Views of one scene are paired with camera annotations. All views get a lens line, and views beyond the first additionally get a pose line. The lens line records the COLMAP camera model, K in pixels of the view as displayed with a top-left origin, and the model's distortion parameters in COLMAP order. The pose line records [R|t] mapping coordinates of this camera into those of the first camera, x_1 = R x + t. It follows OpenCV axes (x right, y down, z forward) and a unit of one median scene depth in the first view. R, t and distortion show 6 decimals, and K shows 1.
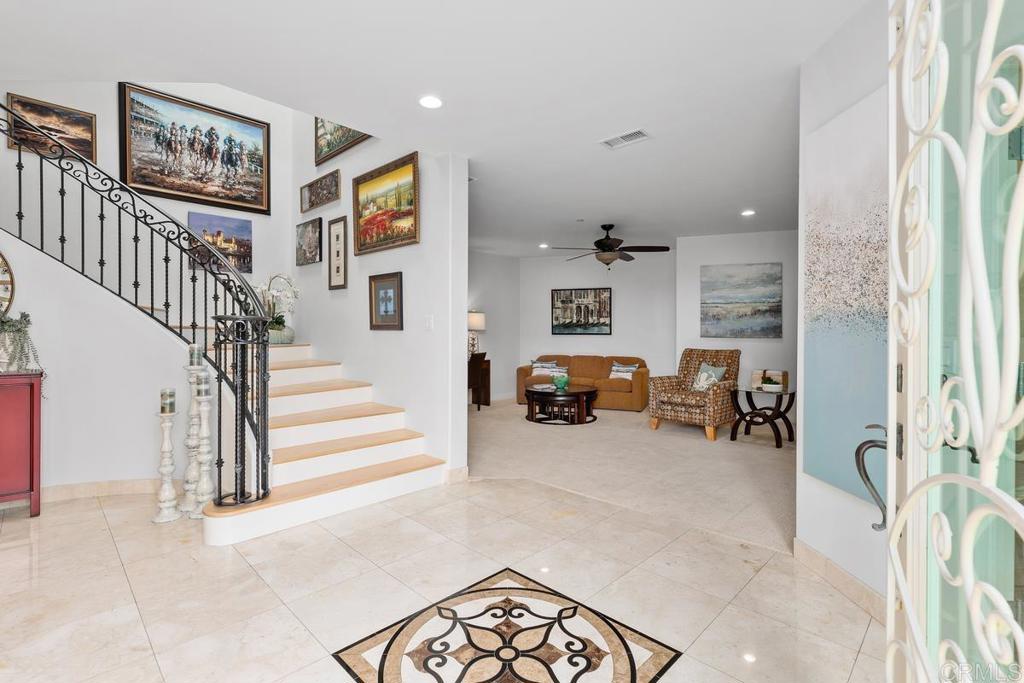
lens RADIAL K [[468.7, 0, 514.4], [0, 468.7, 337.8], [0, 0, 1]] dist [0.003948, 0.000302]
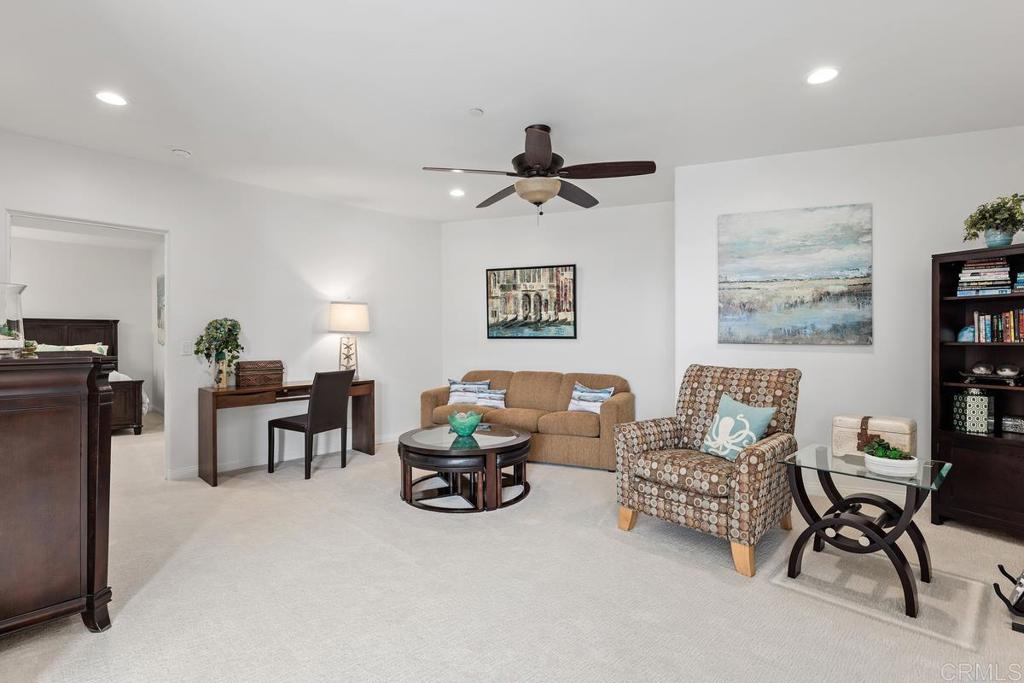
lens RADIAL K [[496.6, 0, 509.8], [0, 496.6, 339.4], [0, 0, 1]] dist [0.000676, 0.000693]
pose [[0.999865, -0.003200, -0.016143, 0.145379], [0.003157, 0.999991, -0.002689, -0.004412], [0.016151, 0.002637, 0.999866, 0.371850]]
